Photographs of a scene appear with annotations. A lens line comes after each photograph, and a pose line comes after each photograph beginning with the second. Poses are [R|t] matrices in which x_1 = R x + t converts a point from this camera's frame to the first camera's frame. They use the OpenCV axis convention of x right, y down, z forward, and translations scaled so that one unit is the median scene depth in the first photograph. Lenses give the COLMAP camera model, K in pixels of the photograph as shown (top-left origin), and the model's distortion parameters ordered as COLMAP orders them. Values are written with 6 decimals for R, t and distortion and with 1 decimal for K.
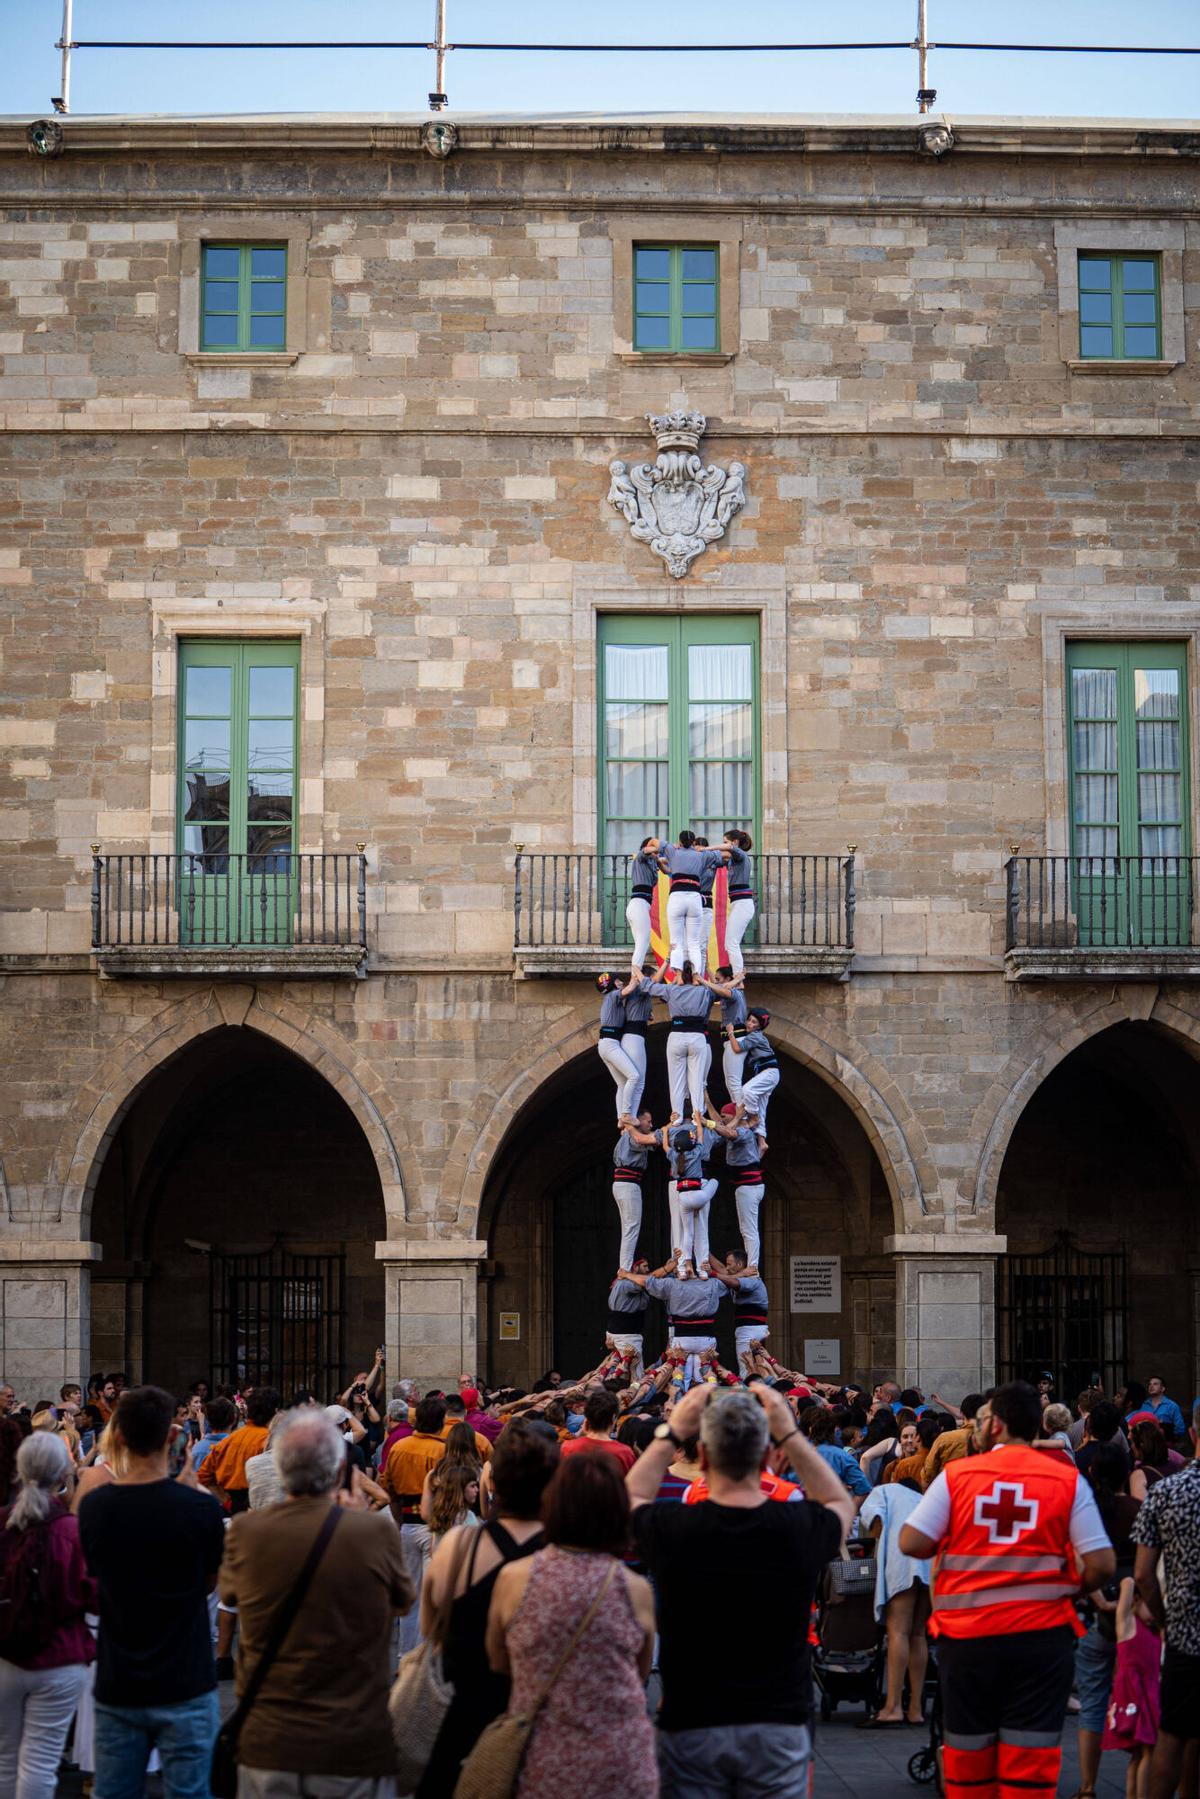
lens RADIAL K [[3653.6, 0, 602.1], [0, 3653.6, 916.6], [0, 0, 1]] dist [-0.127871, 0.000000]
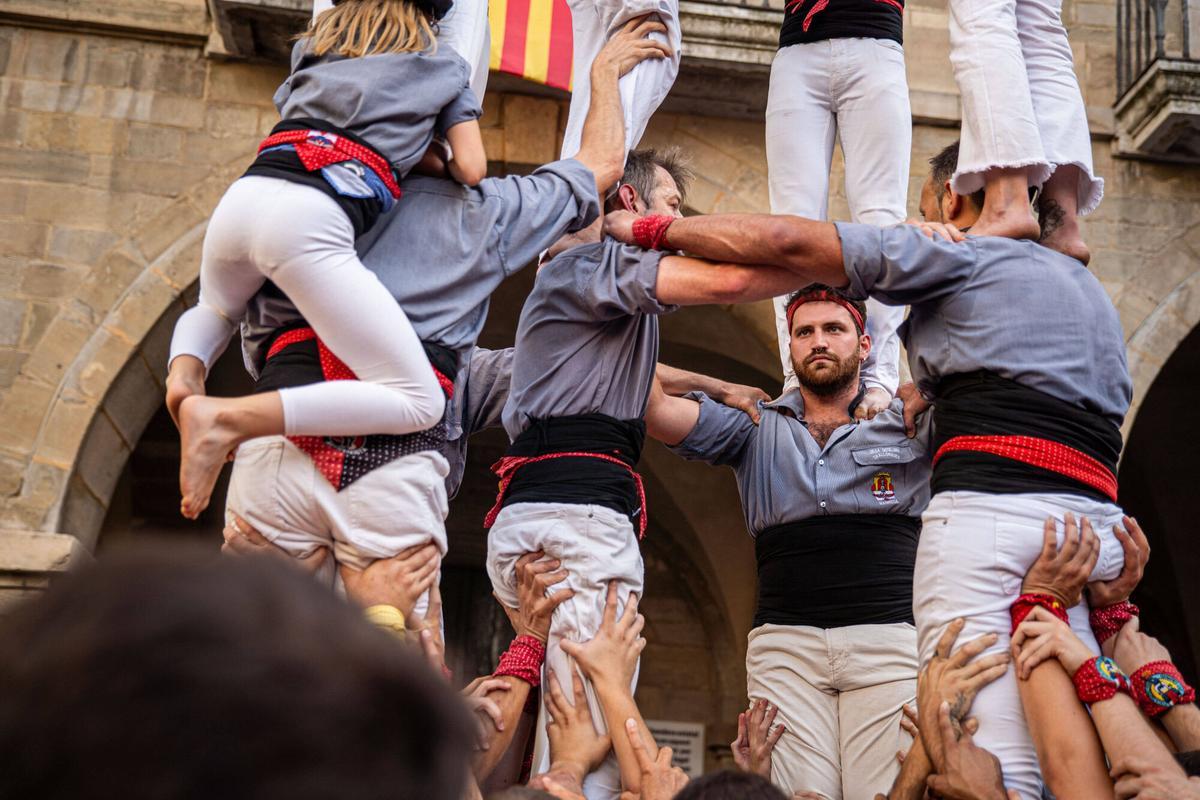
lens RADIAL K [[1580.9, 0, 602.2], [0, 1580.9, 407.7], [0, 0, 1]] dist [0.121309, 0.000000]
pose [[0.994476, 0.082155, 0.065335, 0.021487], [-0.068788, 0.980225, -0.185546, 0.105432], [-0.079287, 0.180026, 0.980461, 0.780316]]
